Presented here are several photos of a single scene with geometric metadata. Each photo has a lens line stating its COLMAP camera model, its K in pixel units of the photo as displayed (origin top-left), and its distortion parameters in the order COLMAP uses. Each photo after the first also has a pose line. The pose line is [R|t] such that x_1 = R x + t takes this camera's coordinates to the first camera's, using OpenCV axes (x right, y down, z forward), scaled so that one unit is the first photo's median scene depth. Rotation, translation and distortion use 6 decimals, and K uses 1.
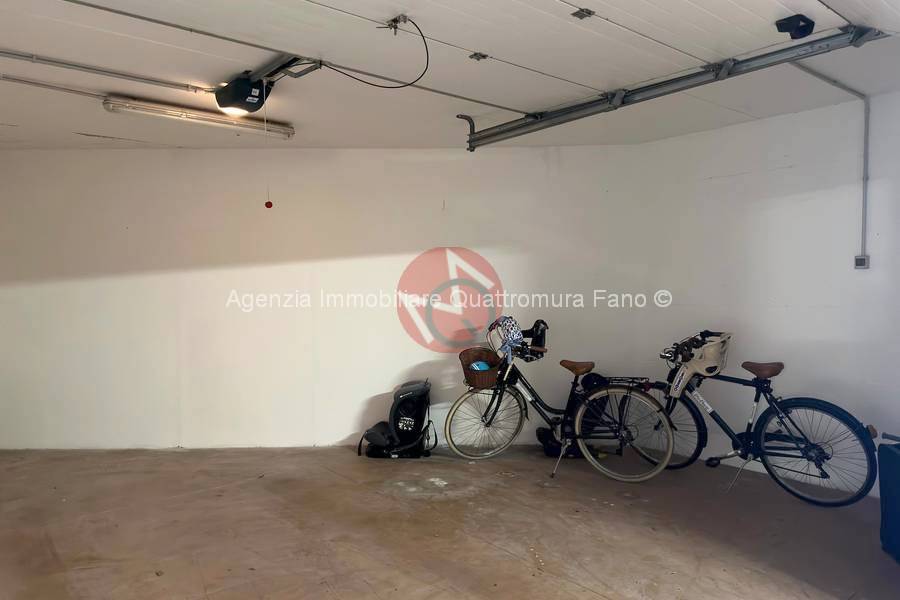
lens RADIAL K [[625.9, 0, 447.0], [0, 625.9, 282.1], [0, 0, 1]] dist [0.096070, -0.163113]
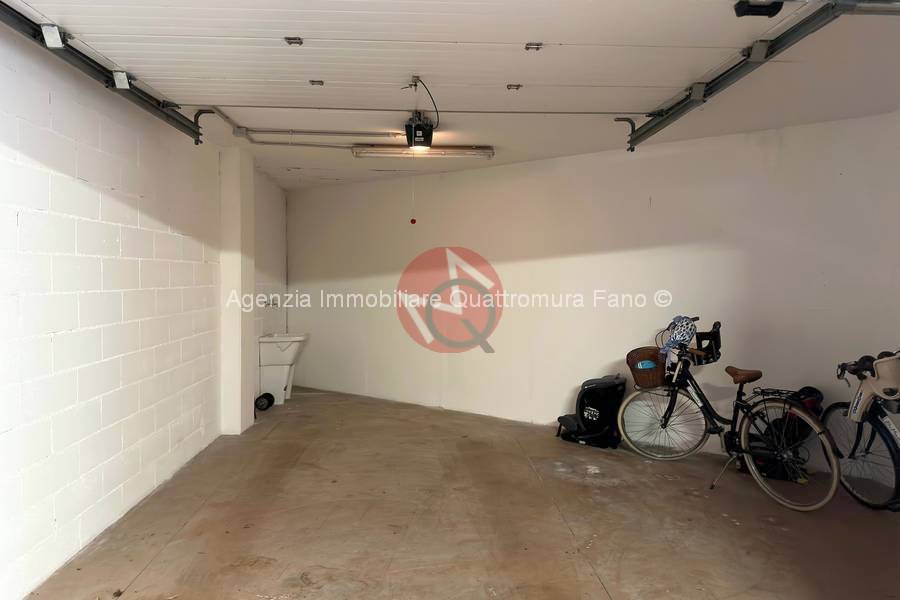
lens RADIAL K [[625.9, 0, 447.0], [0, 625.9, 282.1], [0, 0, 1]] dist [0.096070, -0.163113]
pose [[0.796272, 0.011408, -0.604832, 0.449836], [-0.005066, 0.999913, 0.012190, -0.009889], [0.604918, -0.006643, 0.796260, 0.008400]]
